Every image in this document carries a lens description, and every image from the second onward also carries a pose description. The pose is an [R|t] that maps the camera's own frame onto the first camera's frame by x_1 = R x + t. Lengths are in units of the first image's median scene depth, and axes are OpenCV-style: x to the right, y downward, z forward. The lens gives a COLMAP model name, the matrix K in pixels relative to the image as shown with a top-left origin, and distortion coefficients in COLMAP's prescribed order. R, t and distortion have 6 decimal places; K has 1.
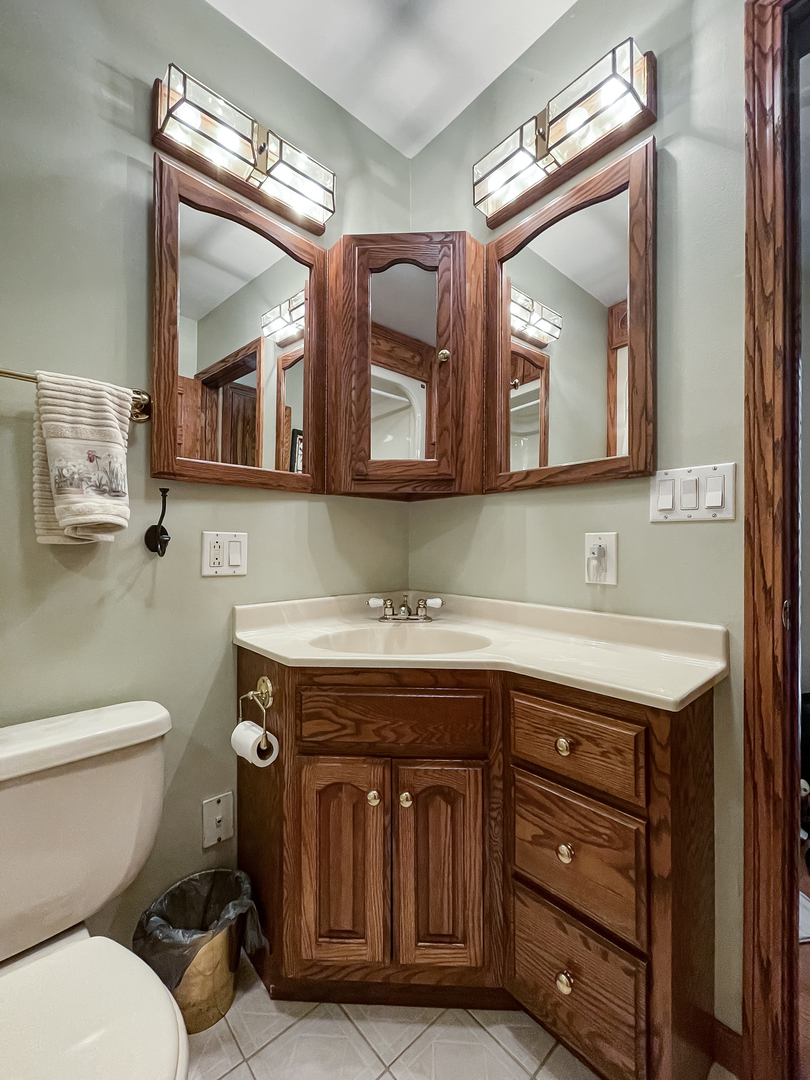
lens RADIAL K [[443.3, 0, 405.0], [0, 443.3, 540.0], [0, 0, 1]] dist [0.000757, 0.000102]
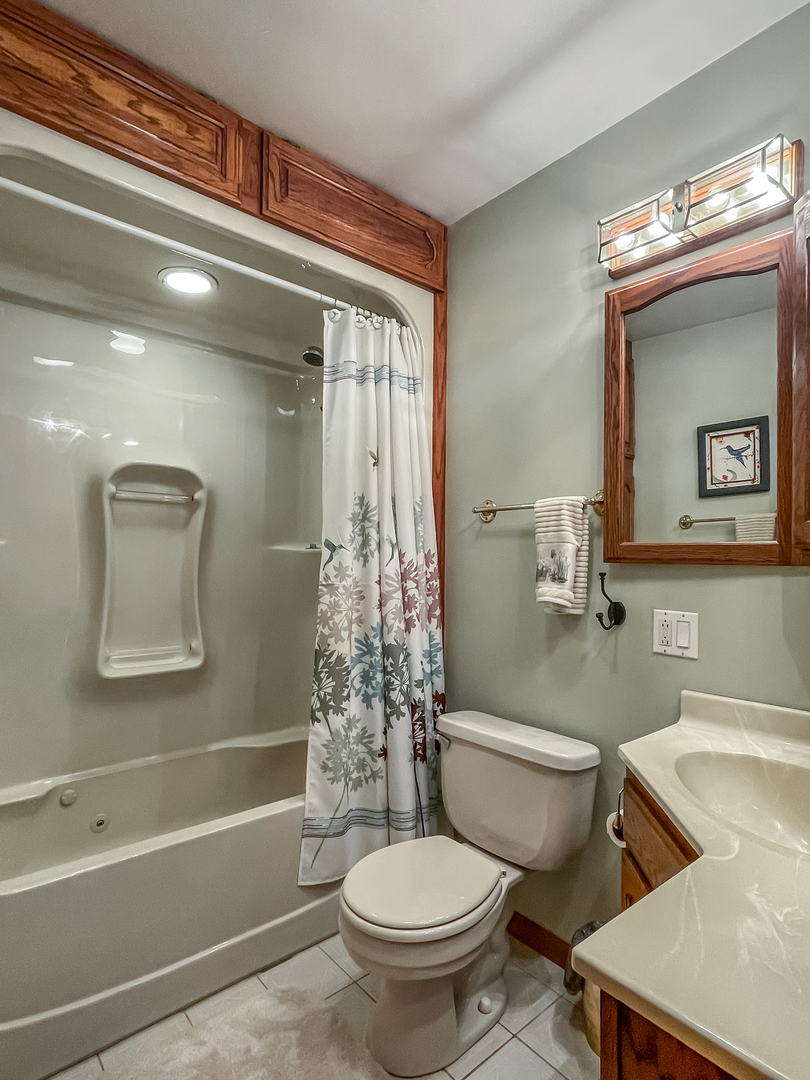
lens RADIAL K [[571.8, 0, 405.0], [0, 571.8, 540.0], [0, 0, 1]] dist [-0.001318, -0.000104]
pose [[-0.025268, -0.032046, -0.999167, 0.984537], [0.001422, 0.999484, -0.032092, -0.152119], [0.999680, -0.002232, -0.025209, 0.497839]]
